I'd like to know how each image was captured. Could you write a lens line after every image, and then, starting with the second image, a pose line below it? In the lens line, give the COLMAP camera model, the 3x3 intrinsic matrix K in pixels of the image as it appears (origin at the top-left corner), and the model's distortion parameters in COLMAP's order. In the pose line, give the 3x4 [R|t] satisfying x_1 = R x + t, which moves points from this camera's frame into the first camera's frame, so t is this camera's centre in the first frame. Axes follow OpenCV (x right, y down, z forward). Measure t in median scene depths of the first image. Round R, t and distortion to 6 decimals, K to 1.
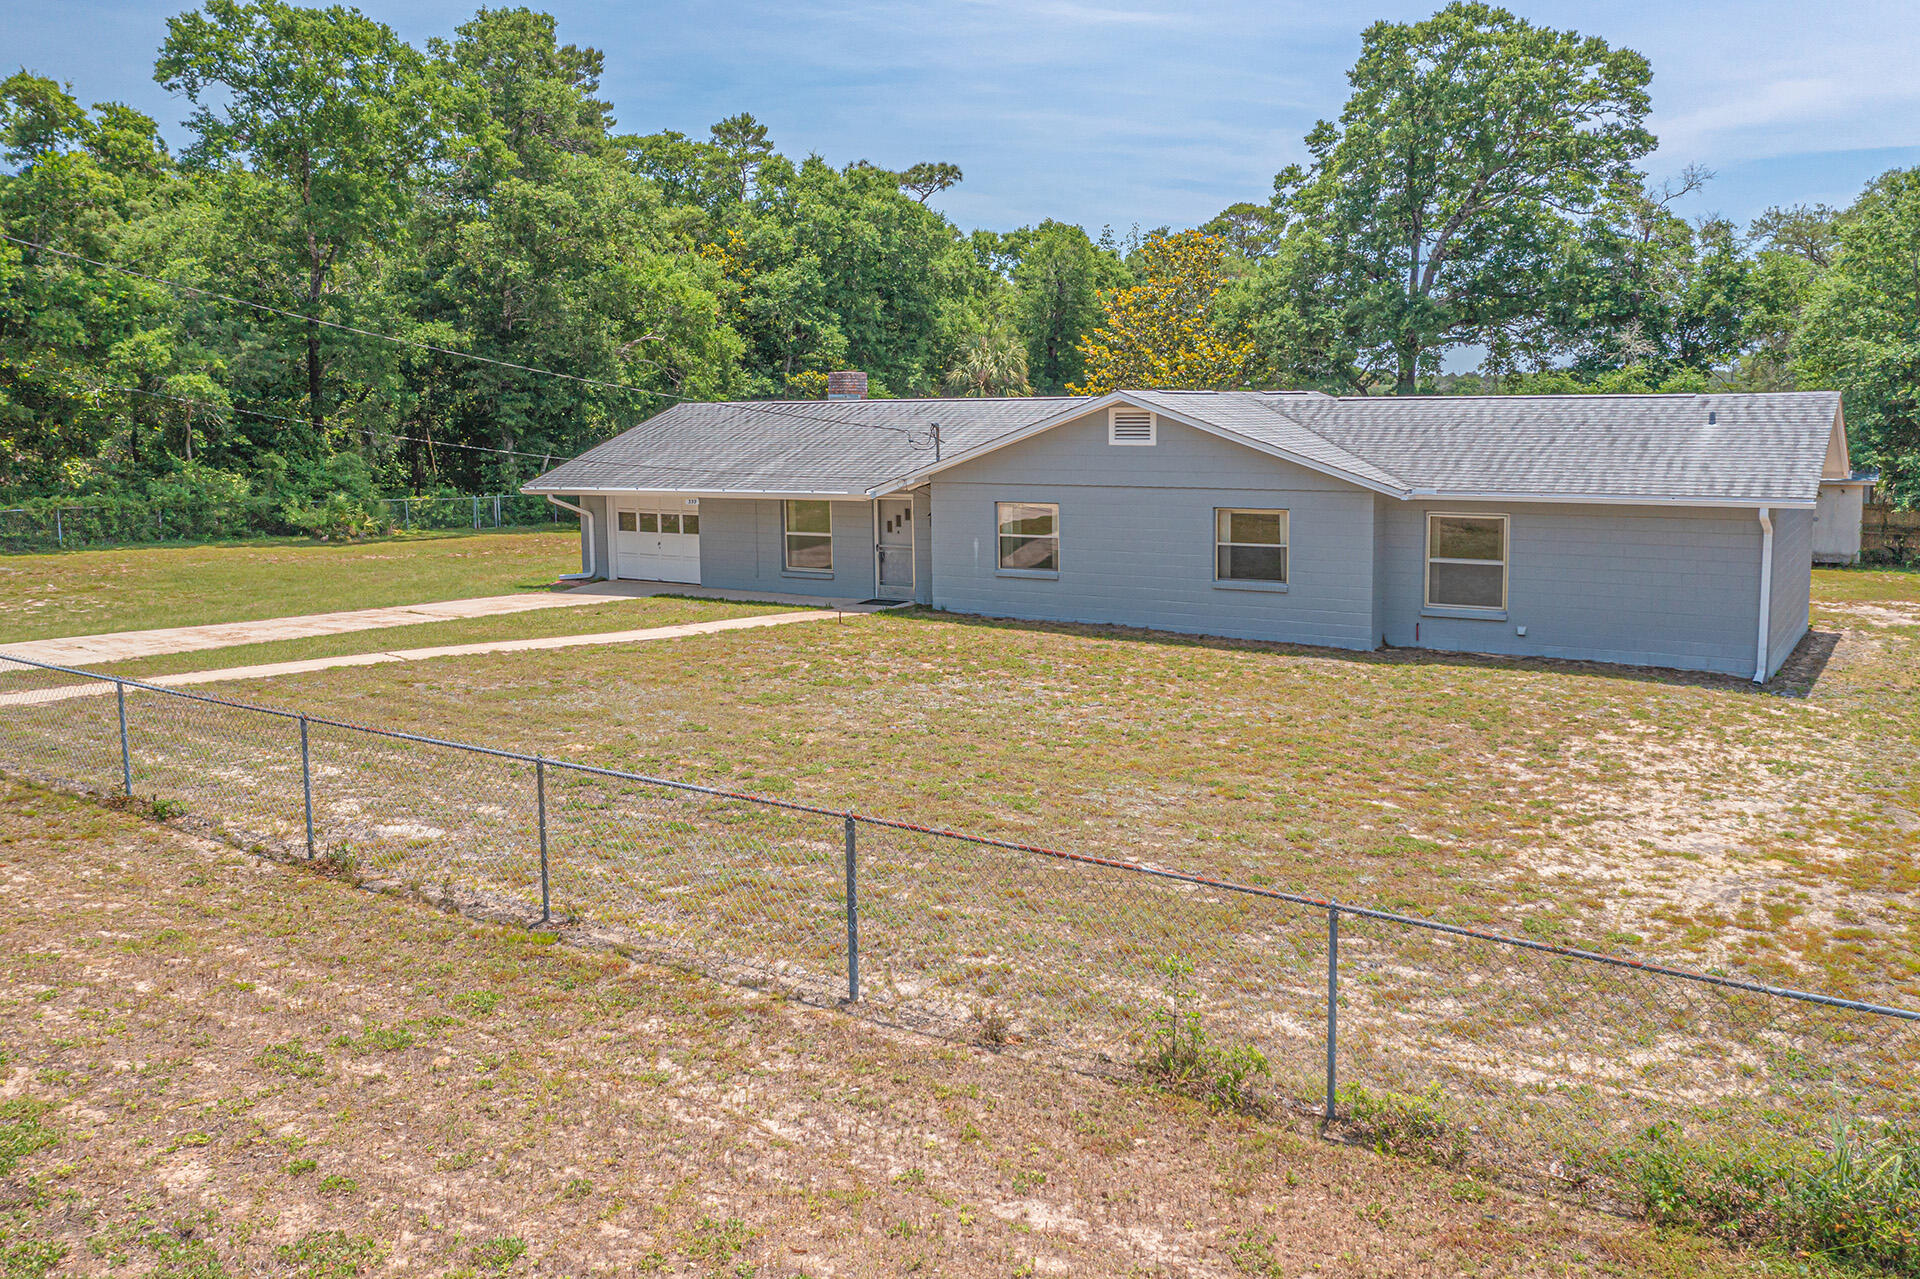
lens RADIAL K [[1538.2, 0, 957.8], [0, 1538.2, 637.5], [0, 0, 1]] dist [-0.018605, -0.004951]
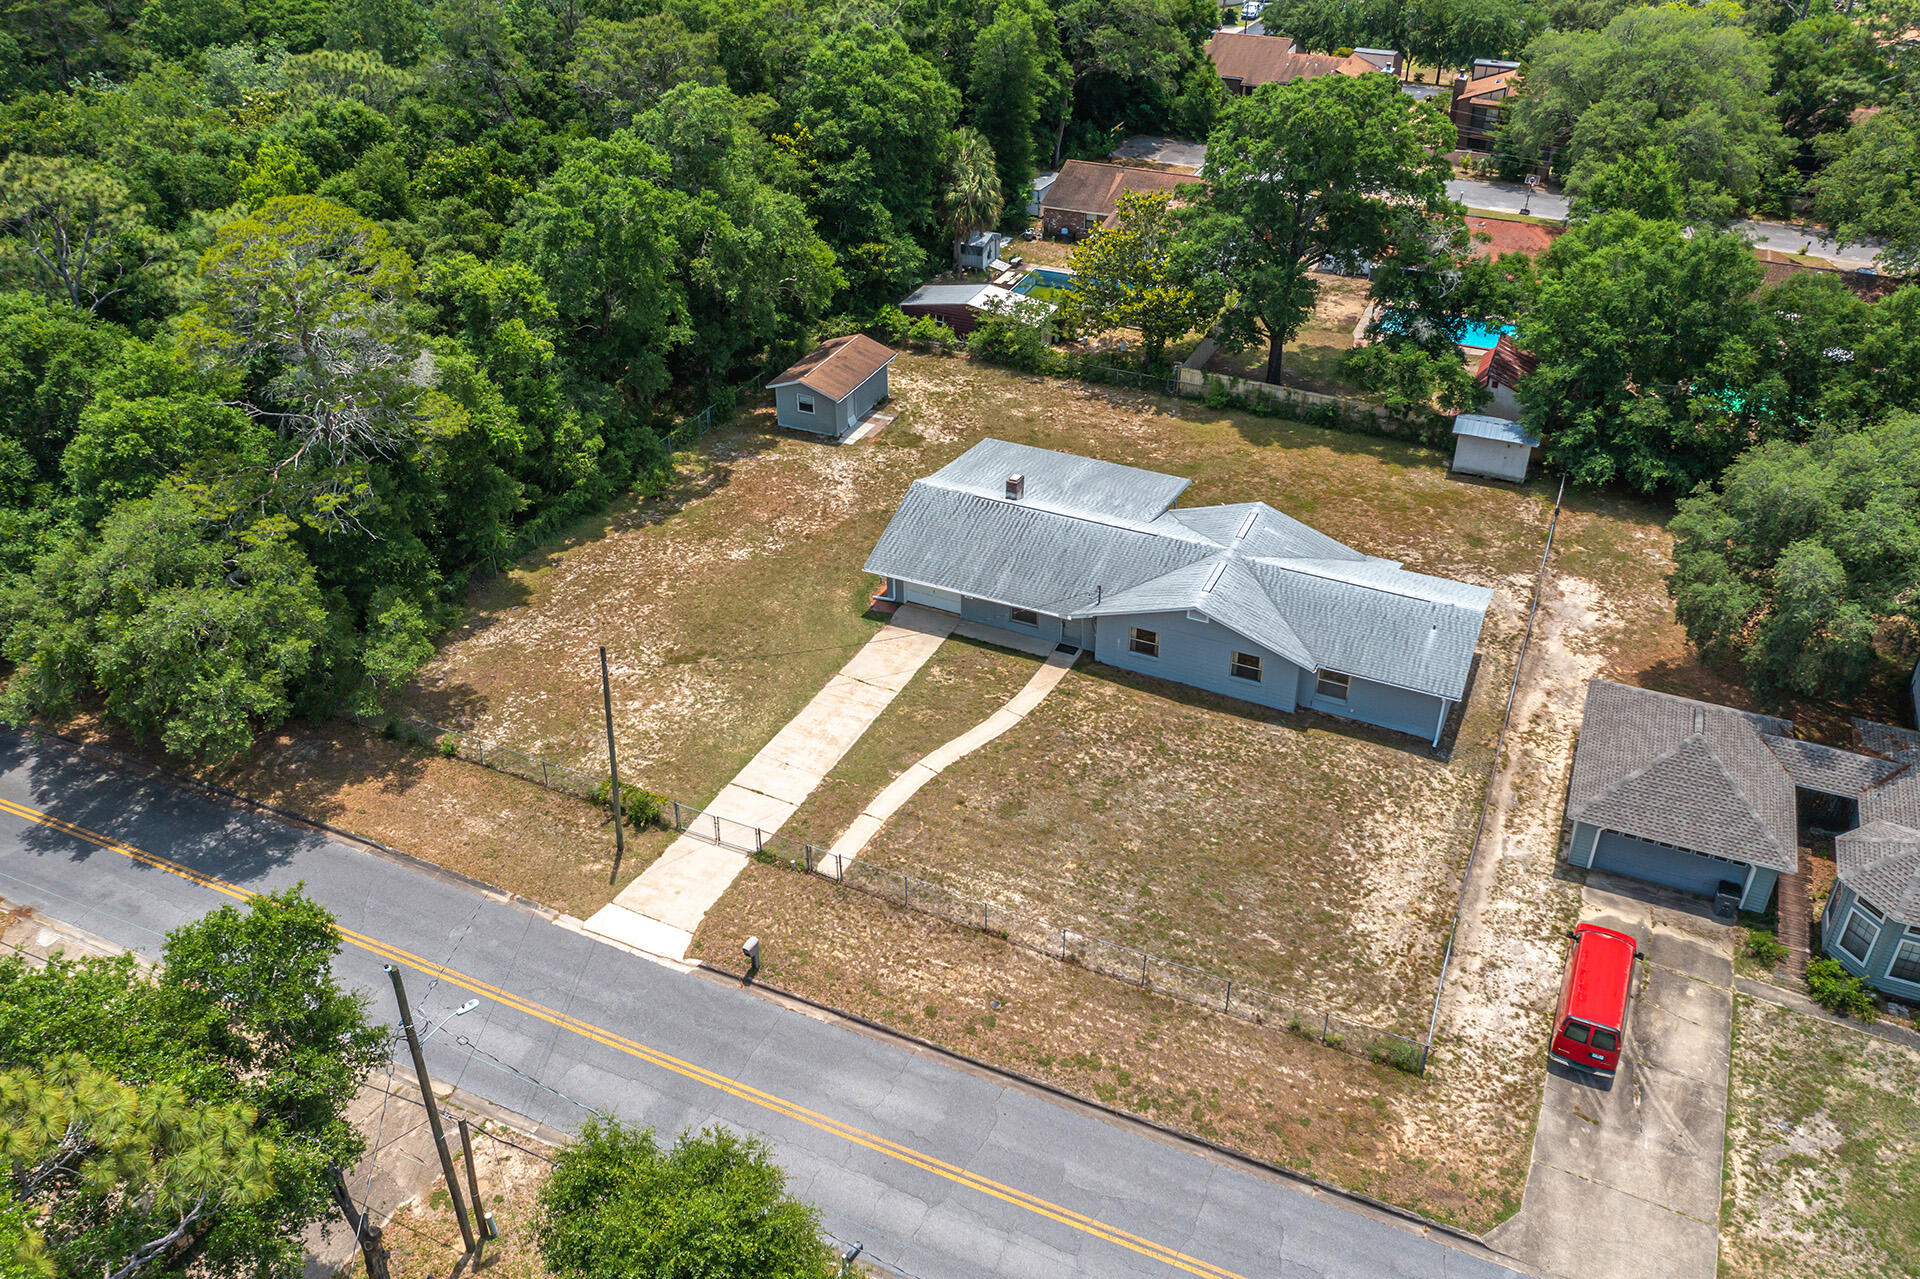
lens RADIAL K [[1538.2, 0, 961.3], [0, 1538.2, 640.5], [0, 0, 1]] dist [-0.018605, -0.004951]
pose [[0.989281, -0.069607, 0.128365, -1.248592], [0.008973, 0.906389, 0.422349, -2.506307], [-0.145747, -0.416670, 0.897298, -2.413368]]
